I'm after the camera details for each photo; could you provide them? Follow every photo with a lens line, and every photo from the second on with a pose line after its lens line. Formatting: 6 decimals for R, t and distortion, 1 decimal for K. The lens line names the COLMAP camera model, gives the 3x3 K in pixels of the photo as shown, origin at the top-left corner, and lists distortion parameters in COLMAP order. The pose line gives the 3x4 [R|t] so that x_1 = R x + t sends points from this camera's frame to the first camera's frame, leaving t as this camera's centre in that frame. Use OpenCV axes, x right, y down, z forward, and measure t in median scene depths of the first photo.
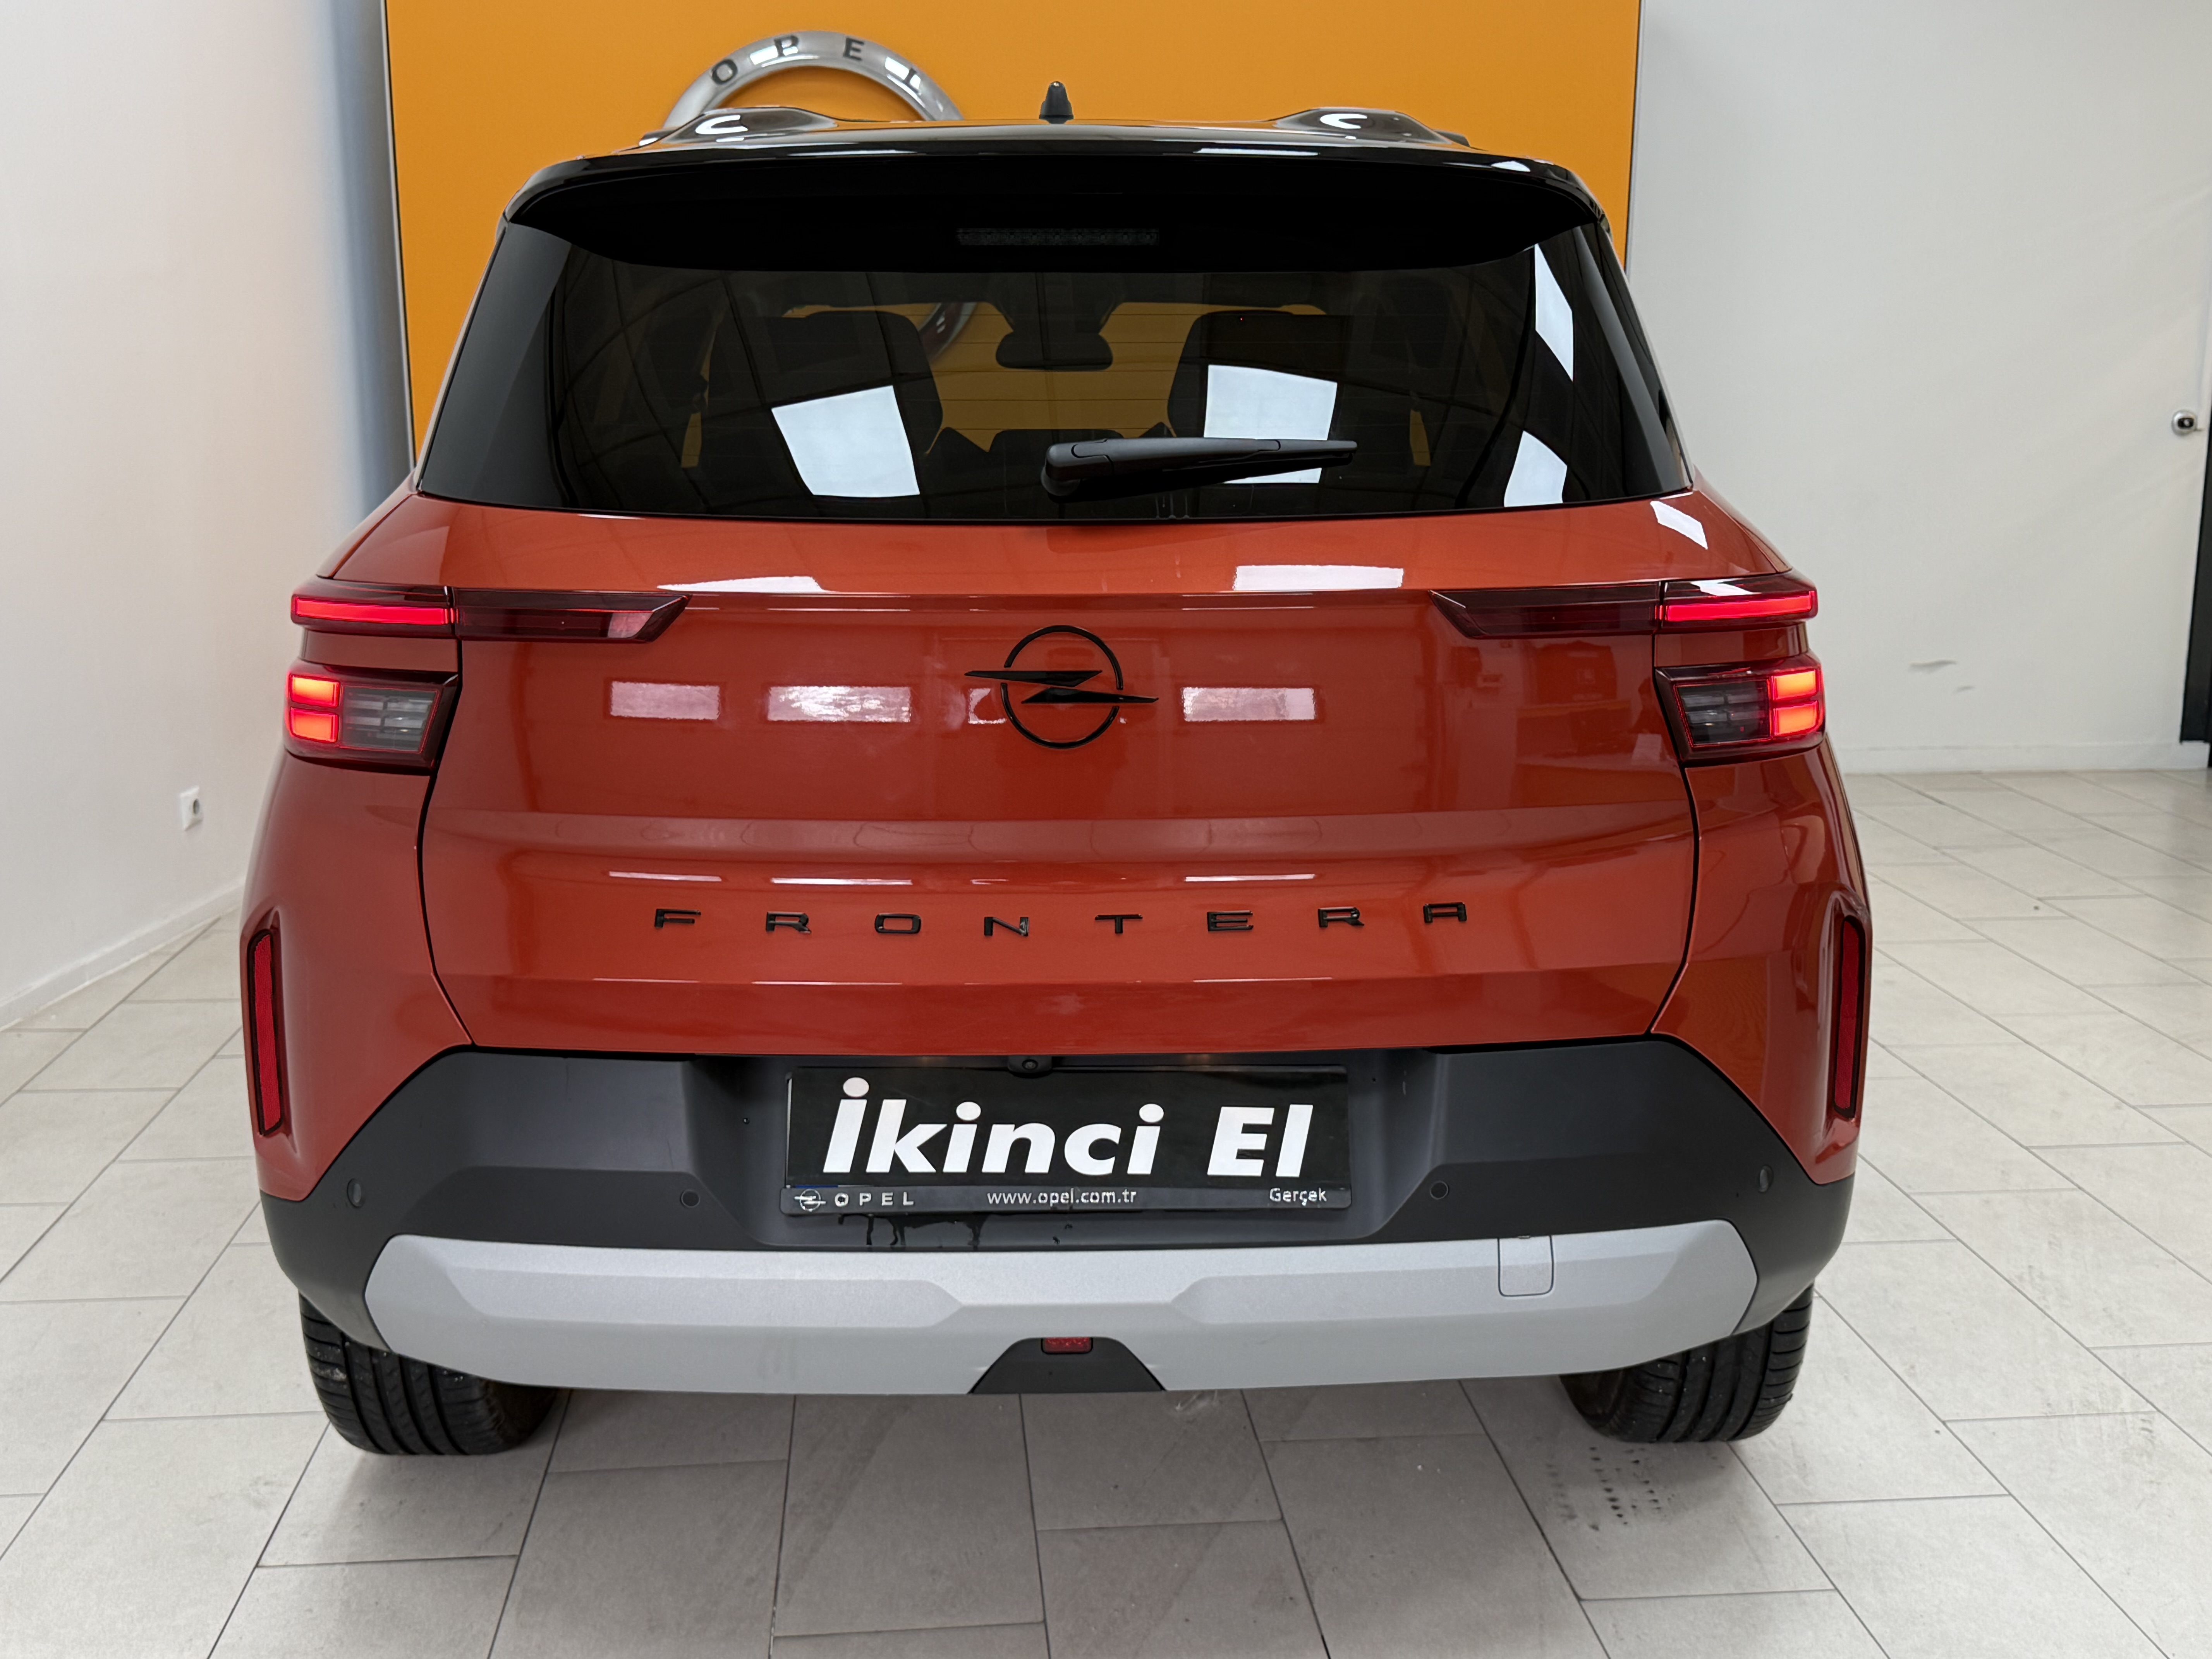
lens RADIAL K [[2348.9, 0, 1107.3], [0, 2348.9, 812.8], [0, 0, 1]] dist [0.009202, 0.000000]
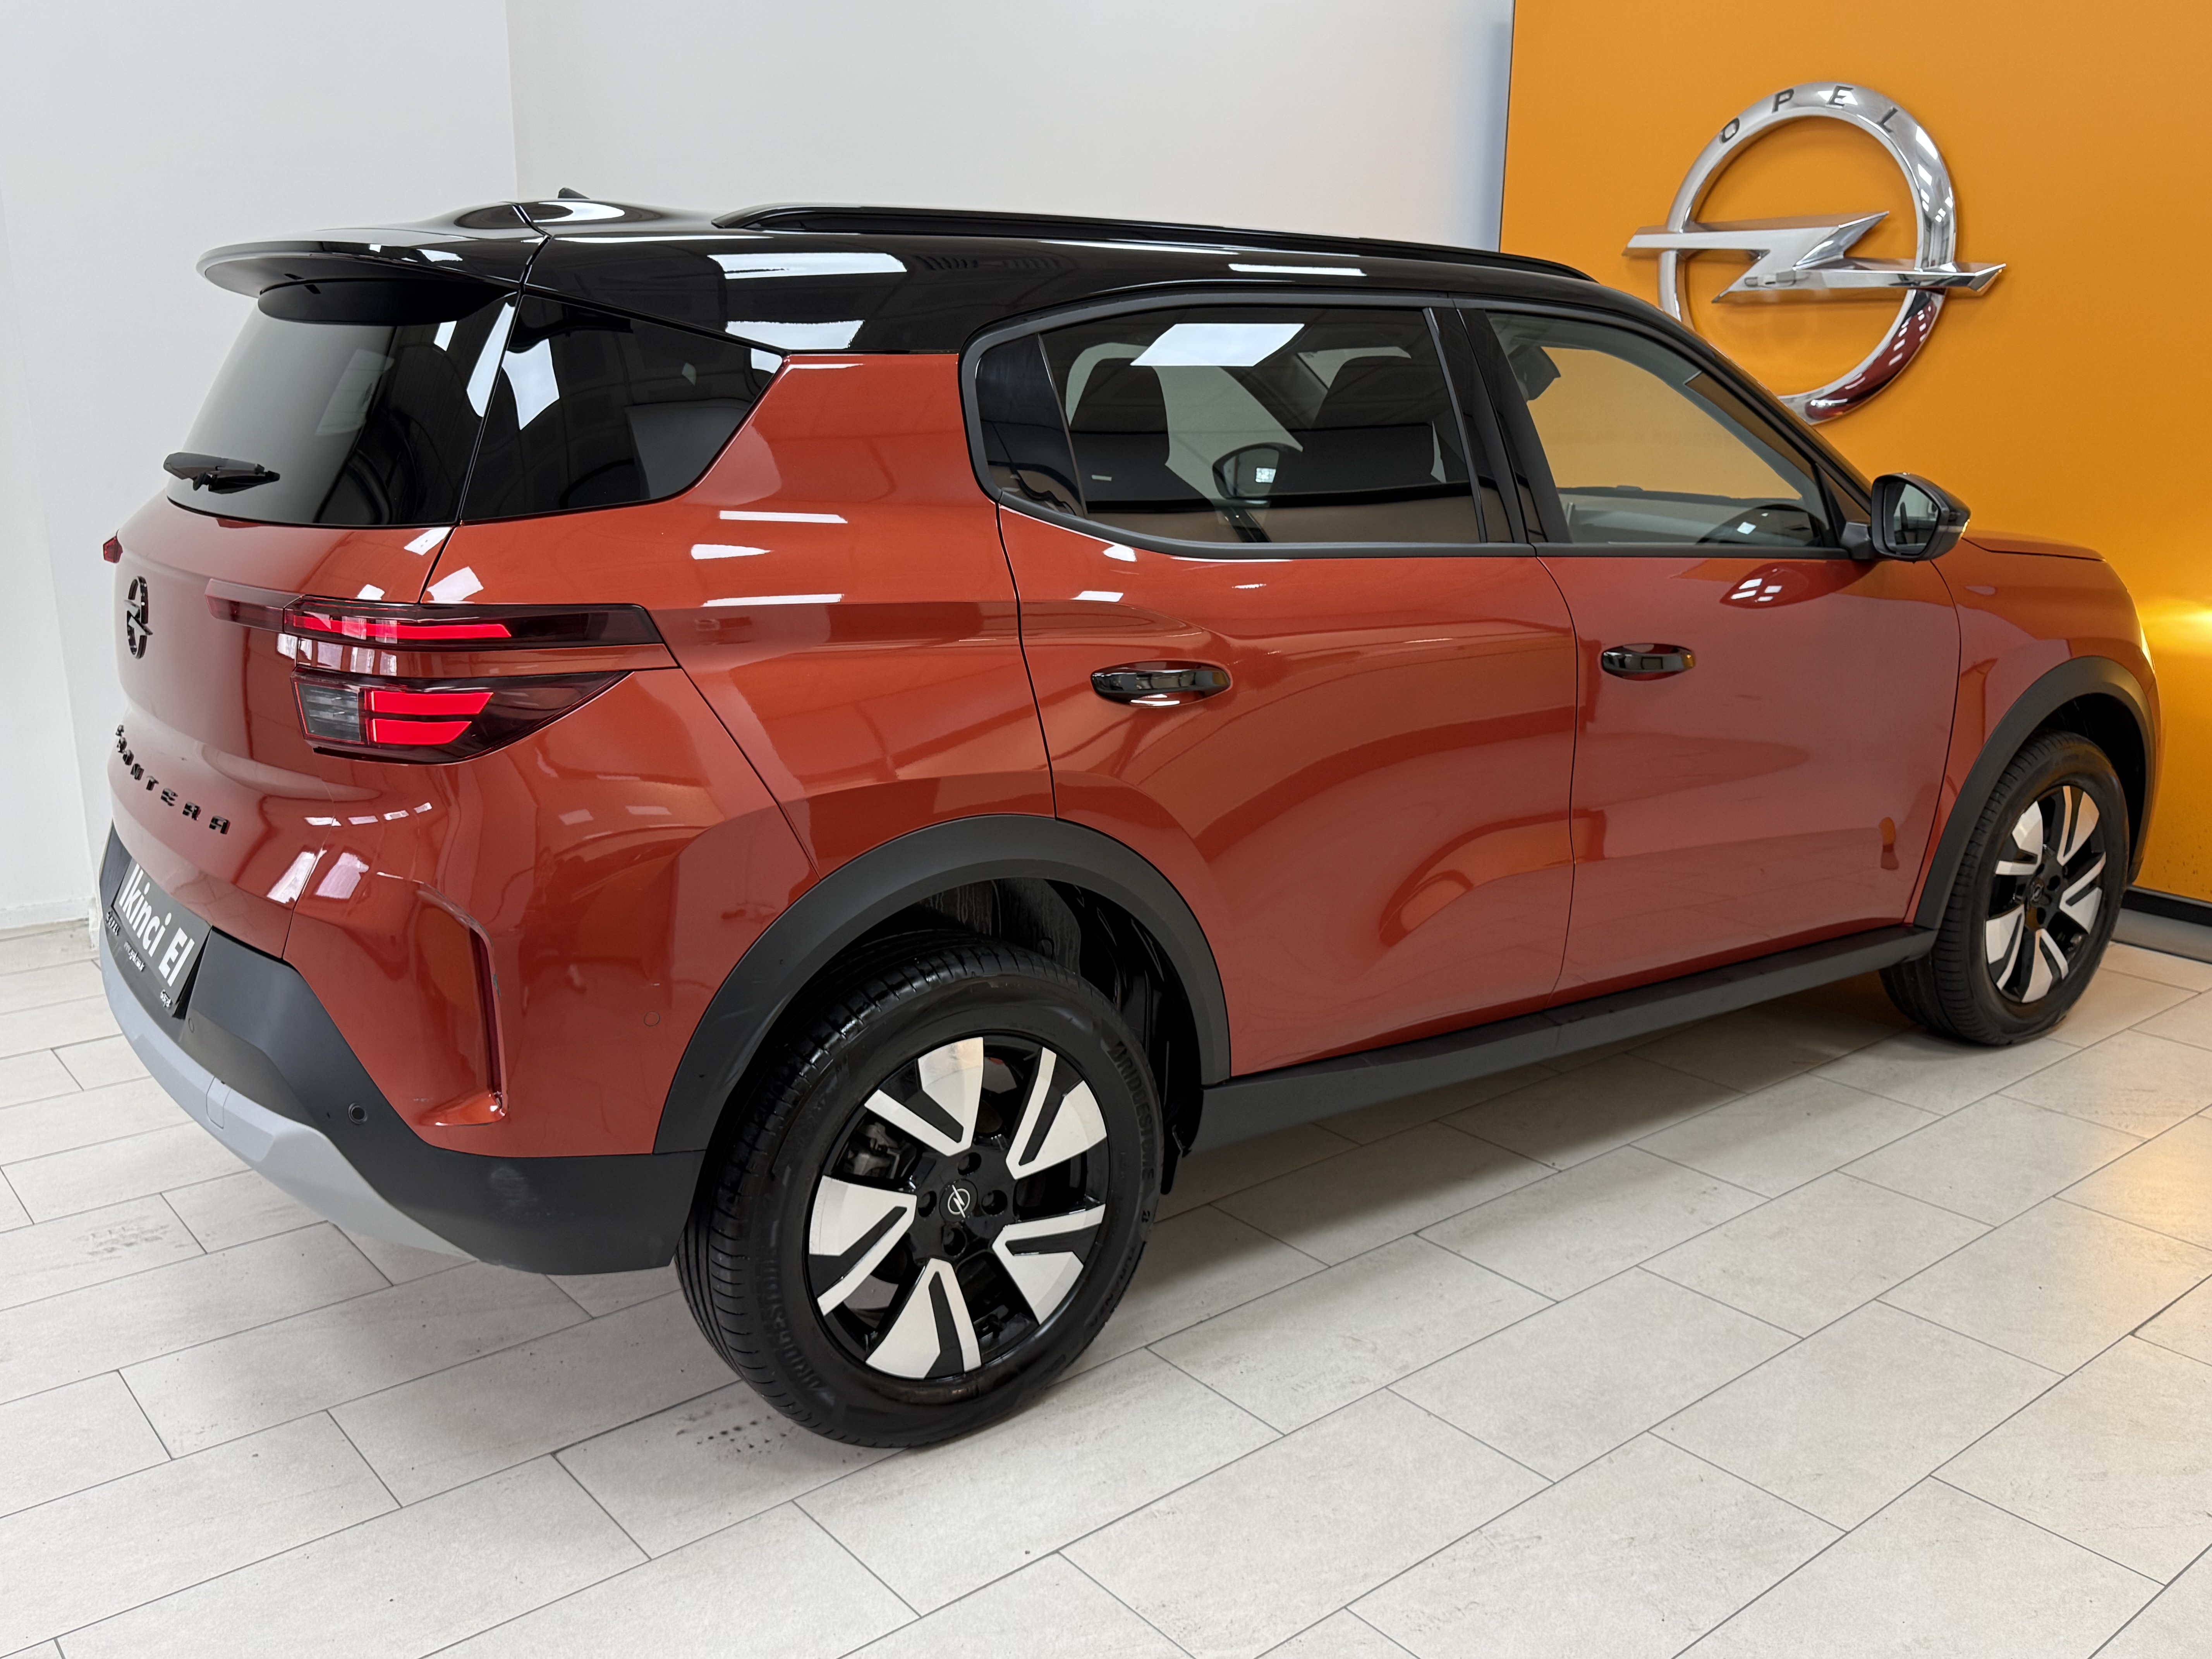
lens RADIAL K [[1888.2, 0, 1107.3], [0, 1888.2, 826.9], [0, 0, 1]] dist [-0.005005, -0.001718]
pose [[0.575037, 0.203973, -0.792293, 0.975857], [-0.171154, 0.976986, 0.127300, -0.133425], [0.800025, 0.062401, 0.596713, 0.590135]]
